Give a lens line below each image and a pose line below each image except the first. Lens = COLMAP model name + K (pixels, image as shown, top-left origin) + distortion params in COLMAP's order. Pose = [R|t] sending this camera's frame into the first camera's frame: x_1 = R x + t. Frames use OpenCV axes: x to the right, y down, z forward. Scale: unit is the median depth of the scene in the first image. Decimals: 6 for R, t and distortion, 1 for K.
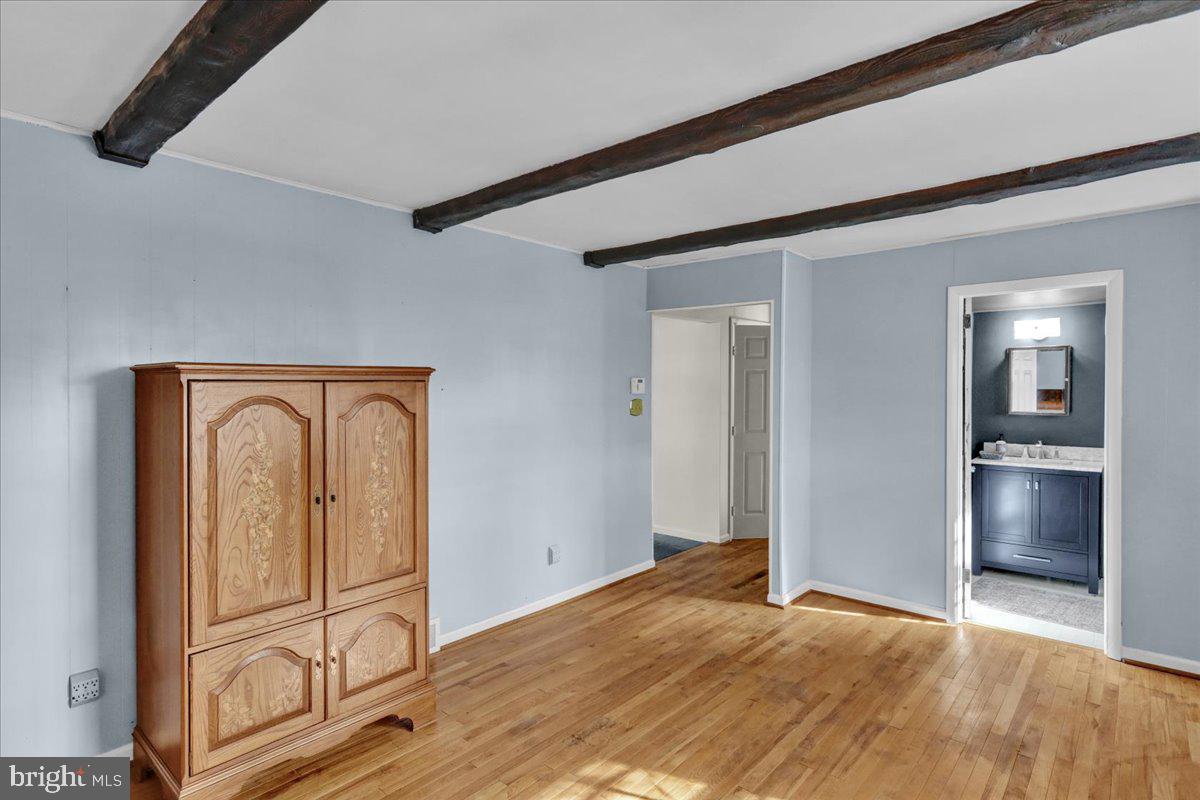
lens RADIAL K [[617.8, 0, 603.3], [0, 617.8, 394.8], [0, 0, 1]] dist [-0.003318, -0.000295]
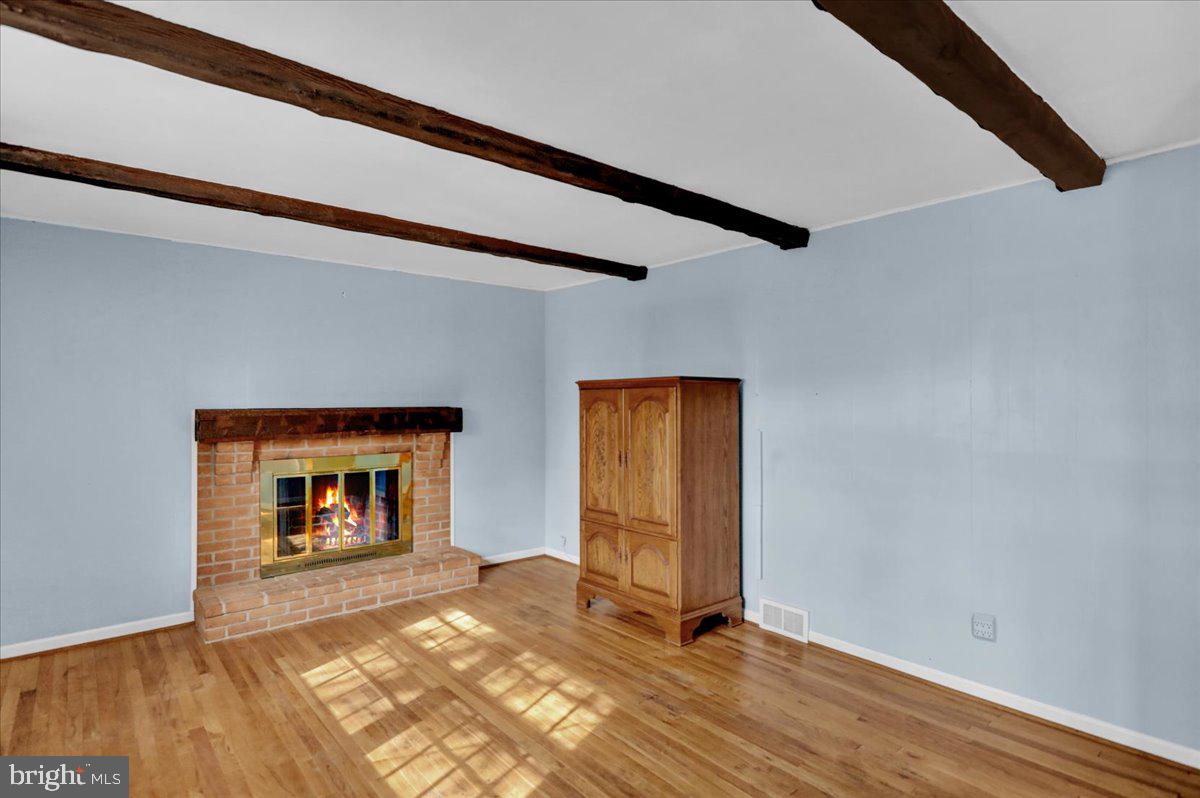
lens RADIAL K [[619.4, 0, 588.0], [0, 619.4, 408.8], [0, 0, 1]] dist [-0.012347, 0.006163]
pose [[-0.179812, 0.006859, -0.983677, 0.913043], [-0.011162, 0.999897, 0.009012, 0.011052], [0.983638, 0.012600, -0.179716, 0.896269]]
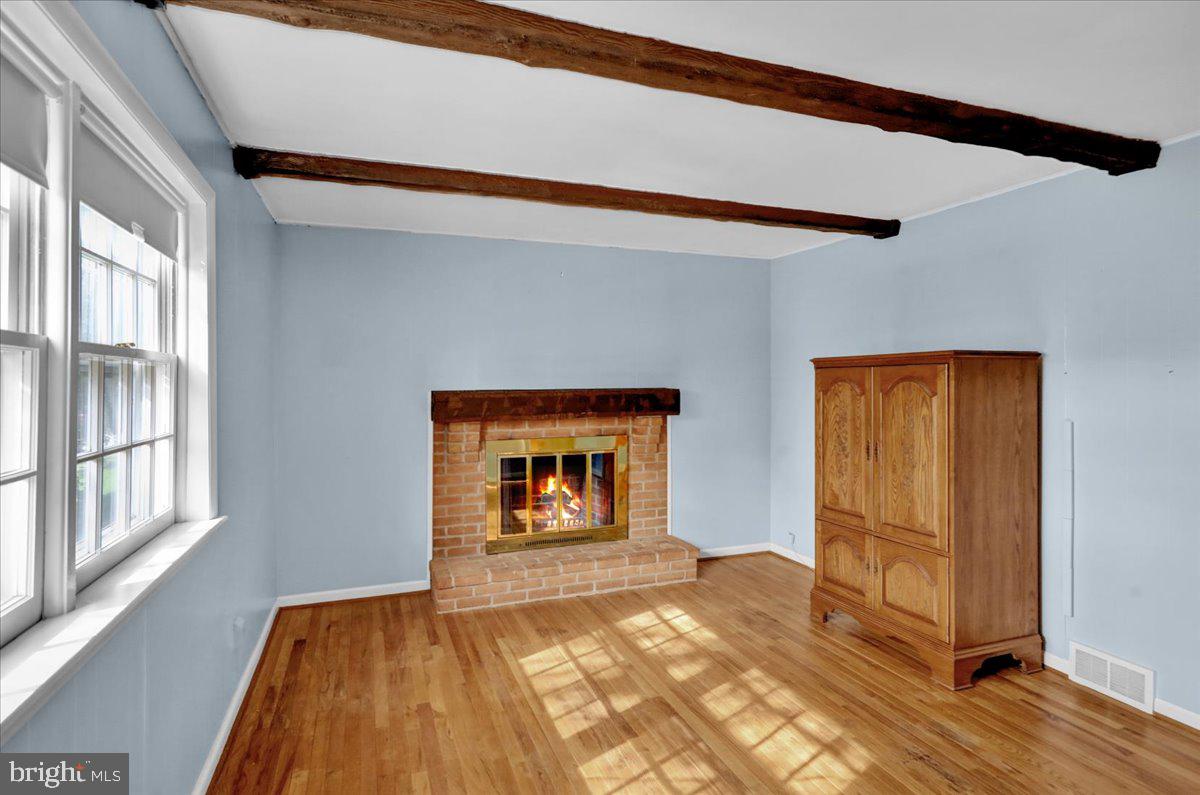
lens RADIAL K [[611.6, 0, 586.9], [0, 611.6, 386.0], [0, 0, 1]] dist [-0.000485, -0.001124]
pose [[-0.501408, 0.000740, -0.865211, 0.806553], [-0.008677, 0.999945, 0.005884, 0.011195], [0.865168, 0.010458, -0.501374, 0.844012]]
